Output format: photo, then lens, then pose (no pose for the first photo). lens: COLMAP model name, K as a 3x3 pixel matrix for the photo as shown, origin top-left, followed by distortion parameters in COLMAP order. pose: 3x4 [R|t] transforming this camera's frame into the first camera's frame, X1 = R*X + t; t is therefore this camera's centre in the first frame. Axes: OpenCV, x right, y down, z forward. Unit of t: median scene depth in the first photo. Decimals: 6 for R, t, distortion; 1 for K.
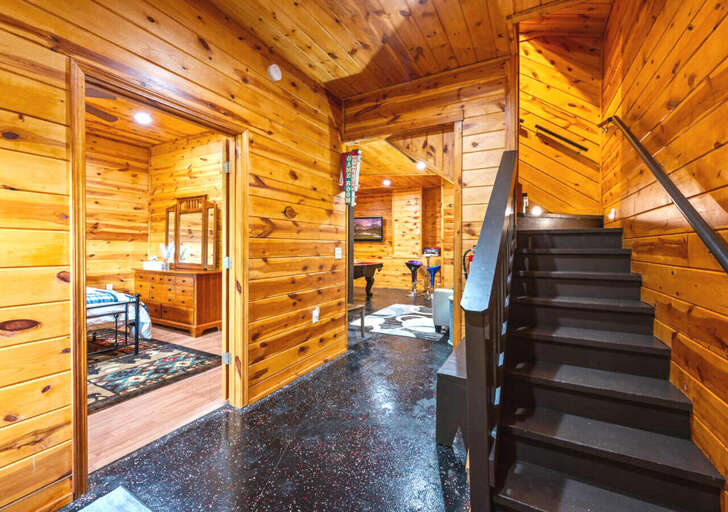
lens RADIAL K [[313.4, 0, 367.6], [0, 313.4, 246.8], [0, 0, 1]] dist [0.000517, -0.000032]
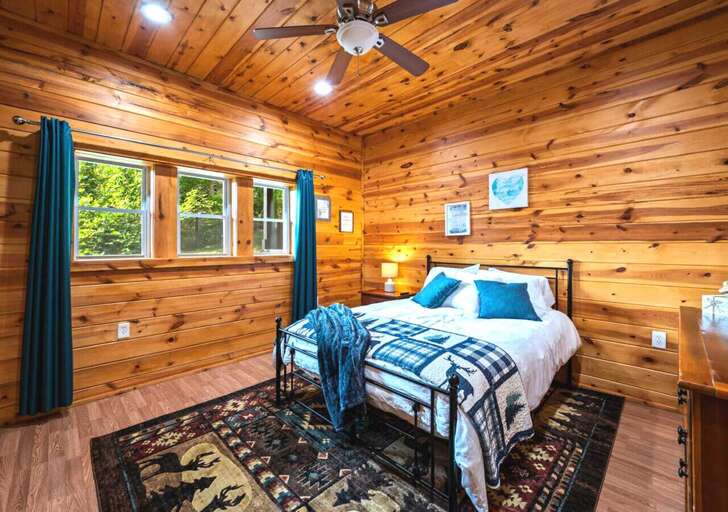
lens RADIAL K [[313.4, 0, 367.6], [0, 313.4, 246.8], [0, 0, 1]] dist [0.000517, -0.000032]
pose [[-0.277413, -0.008125, -0.960716, -0.330569], [-0.004032, 0.999965, -0.007292, -0.008981], [0.960742, 0.001850, -0.277436, 1.026569]]
